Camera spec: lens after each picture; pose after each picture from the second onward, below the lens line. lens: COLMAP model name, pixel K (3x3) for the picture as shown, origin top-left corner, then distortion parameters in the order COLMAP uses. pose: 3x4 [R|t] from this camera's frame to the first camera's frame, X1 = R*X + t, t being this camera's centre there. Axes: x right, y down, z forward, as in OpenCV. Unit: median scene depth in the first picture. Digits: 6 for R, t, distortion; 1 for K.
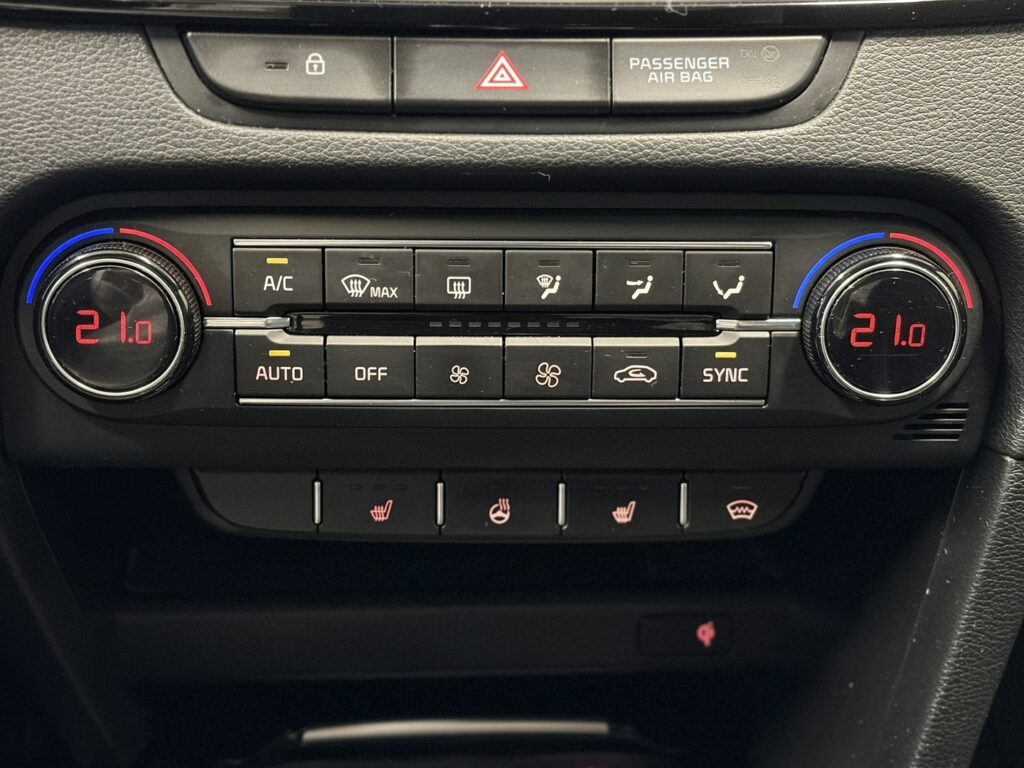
lens RADIAL K [[1480.7, 0, 512.0], [0, 1480.7, 384.0], [0, 0, 1]] dist [0.215330, -0.888444]
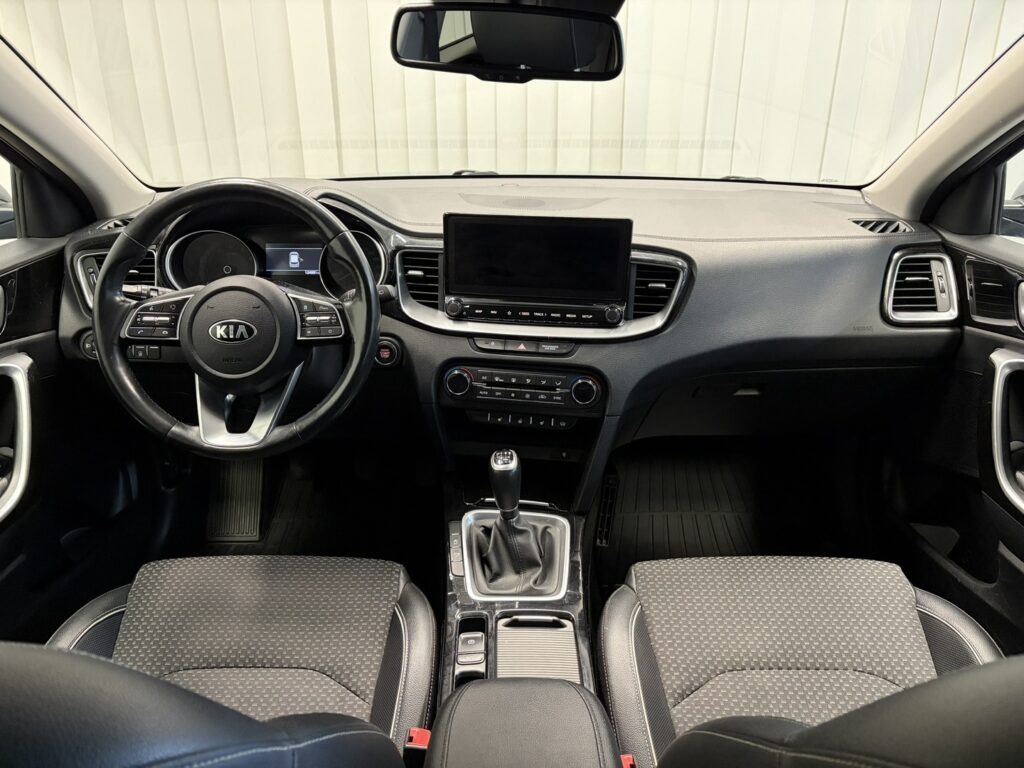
lens RADIAL K [[772.9, 0, 512.0], [0, 772.9, 384.0], [0, 0, 1]] dist [0.052737, -0.002241]
pose [[0.985304, 0.064387, -0.158210, 0.454731], [-0.081315, 0.991356, -0.102962, 0.273298], [0.150213, 0.114314, 0.982023, -2.082654]]
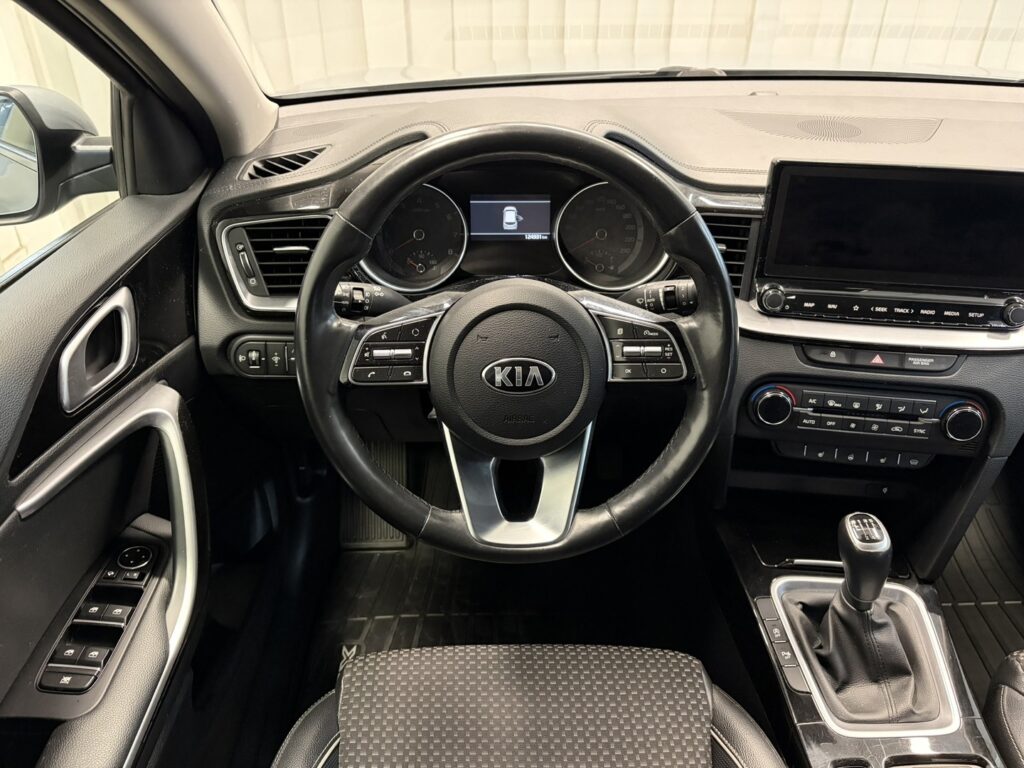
lens RADIAL K [[769.8, 0, 512.0], [0, 769.8, 384.0], [0, 0, 1]] dist [0.031326, -0.005373]
pose [[0.989846, 0.082284, -0.115908, -0.749957], [-0.074959, 0.994987, 0.066199, -0.196845], [0.120774, -0.056839, 0.991051, -1.288176]]
